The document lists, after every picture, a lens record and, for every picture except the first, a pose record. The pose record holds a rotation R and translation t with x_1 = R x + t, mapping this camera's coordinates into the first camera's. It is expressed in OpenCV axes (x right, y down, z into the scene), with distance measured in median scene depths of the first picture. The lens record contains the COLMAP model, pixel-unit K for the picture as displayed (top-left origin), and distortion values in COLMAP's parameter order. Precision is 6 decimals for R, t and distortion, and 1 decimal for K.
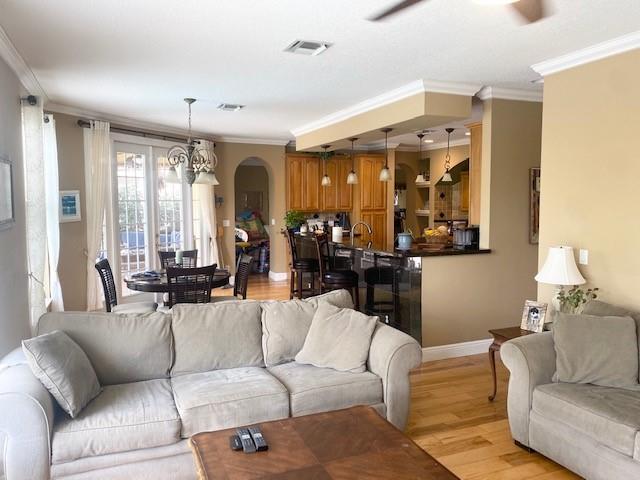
lens RADIAL K [[484.4, 0, 320.0], [0, 484.4, 237.8], [0, 0, 1]] dist [0.036420, -0.057003]
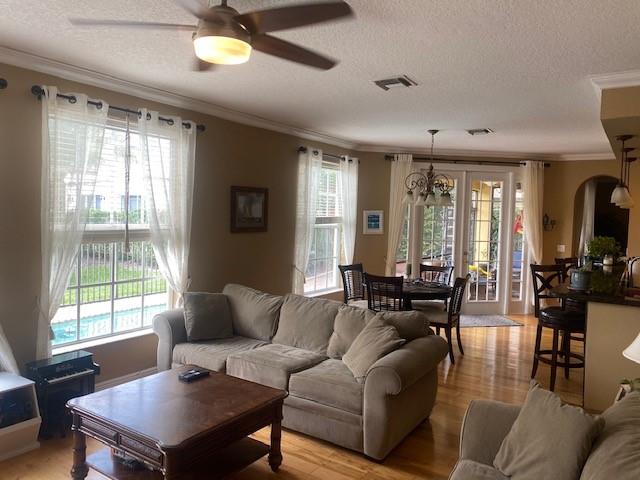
lens RADIAL K [[484.4, 0, 323.1], [0, 484.4, 238.4], [0, 0, 1]] dist [0.036420, -0.057003]
pose [[0.566268, 0.062519, -0.821847, 0.467779], [-0.096225, 0.995315, 0.009413, -0.021074], [0.818585, 0.073752, 0.569631, 0.156546]]
